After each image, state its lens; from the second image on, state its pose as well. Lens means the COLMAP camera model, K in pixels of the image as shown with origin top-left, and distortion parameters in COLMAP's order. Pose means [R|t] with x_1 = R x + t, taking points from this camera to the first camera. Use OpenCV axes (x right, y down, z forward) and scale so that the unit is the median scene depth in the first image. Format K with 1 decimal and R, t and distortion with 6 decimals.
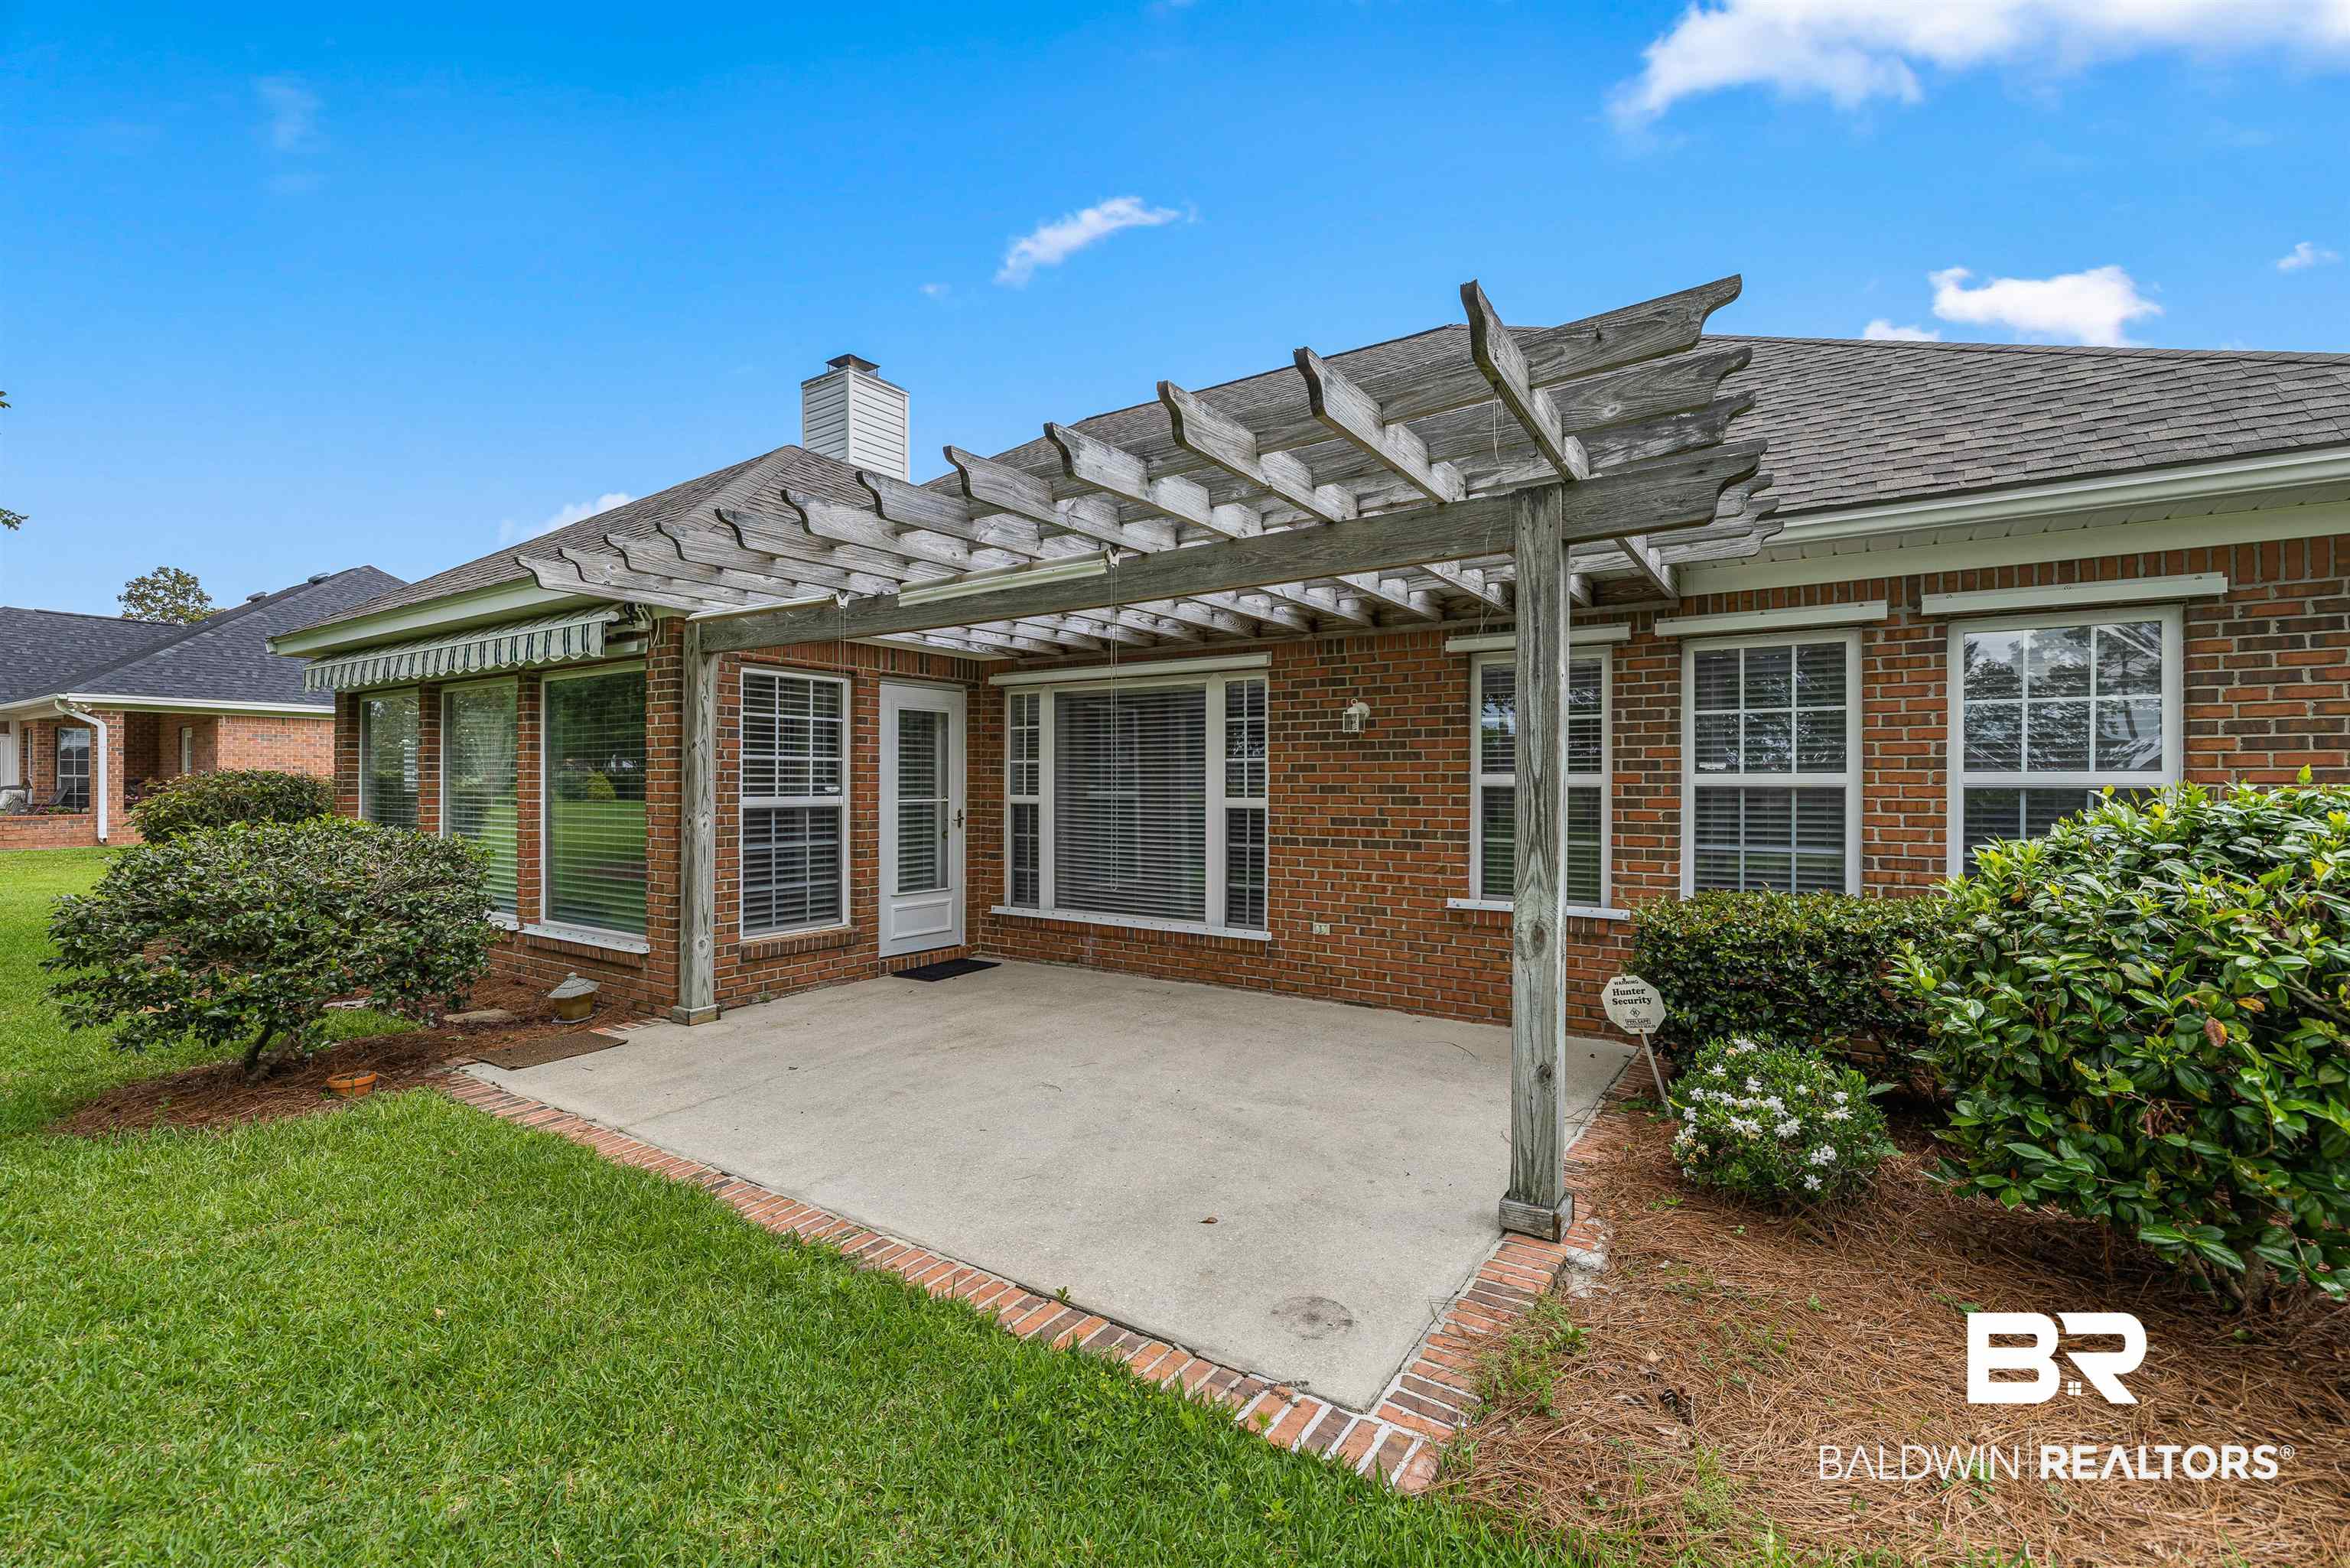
lens RADIAL K [[984.5, 0, 1171.6], [0, 984.5, 774.7], [0, 0, 1]] dist [-0.001042, 0.000158]
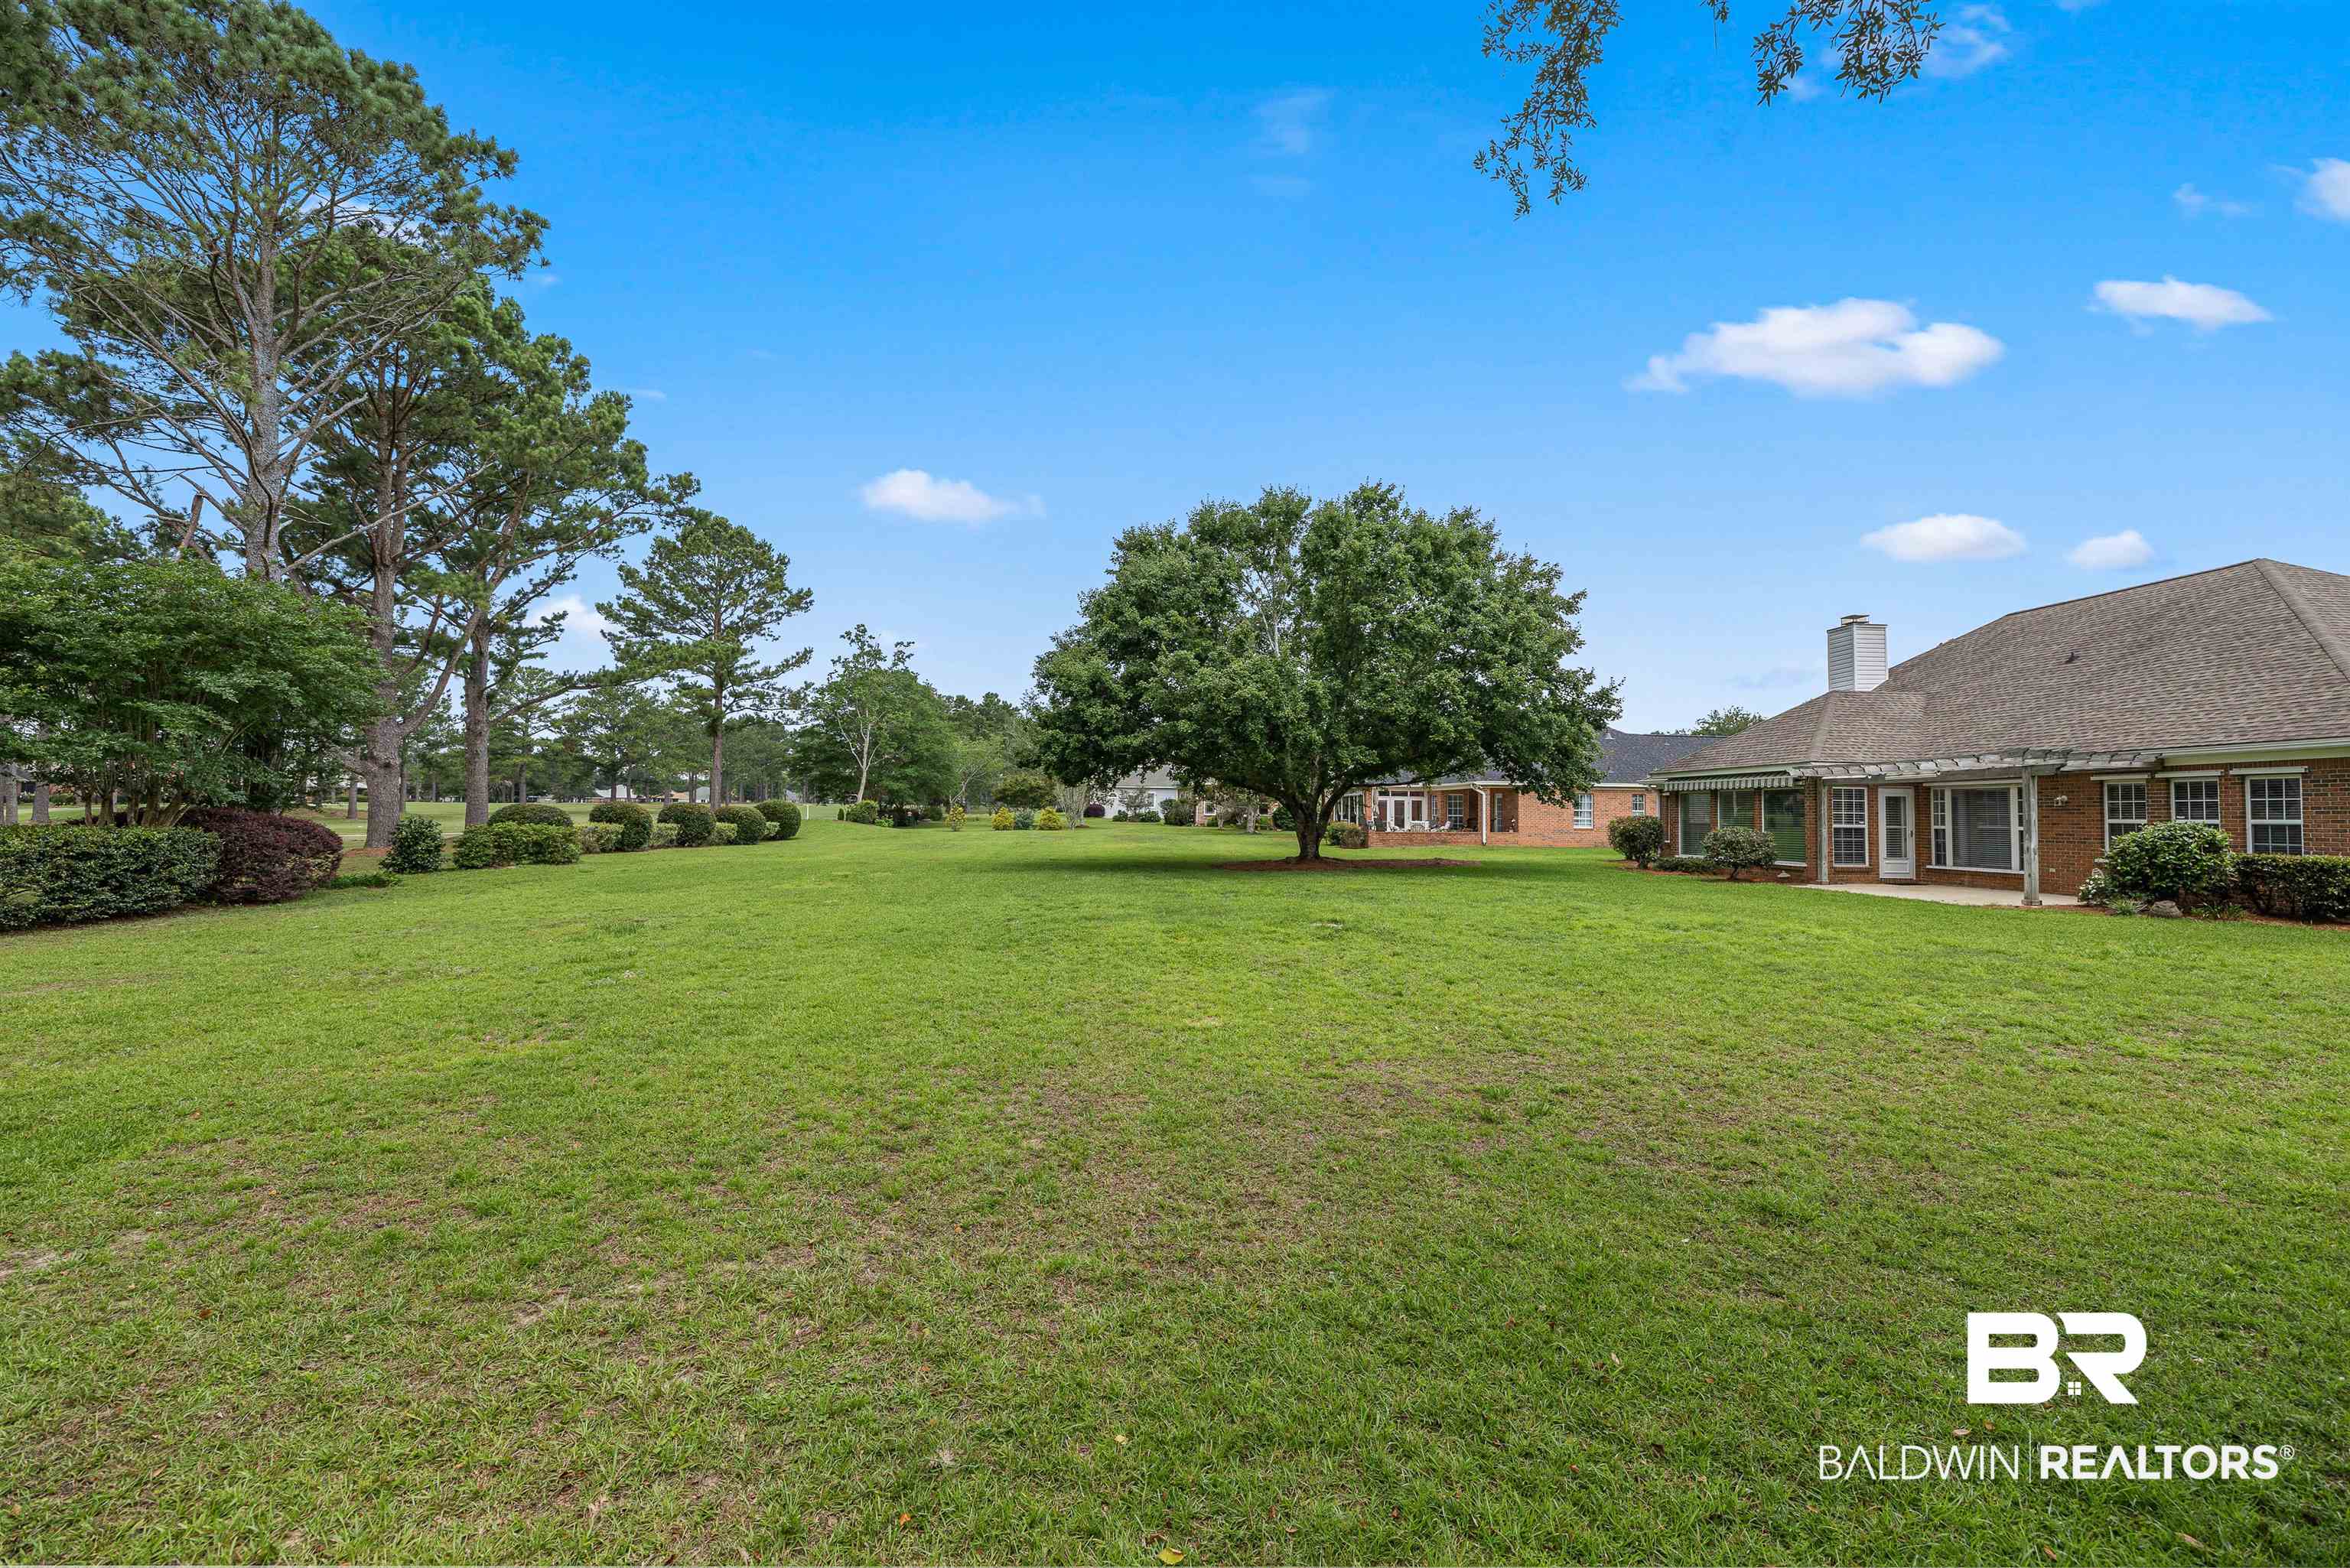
lens RADIAL K [[1009.3, 0, 1164.3], [0, 1009.3, 779.1], [0, 0, 1]] dist [0.002279, 0.000125]
pose [[0.631112, -0.024181, -0.775315, 0.805716], [-0.001631, 0.999470, -0.032500, -0.017083], [0.775690, 0.021776, 0.630738, -2.943512]]
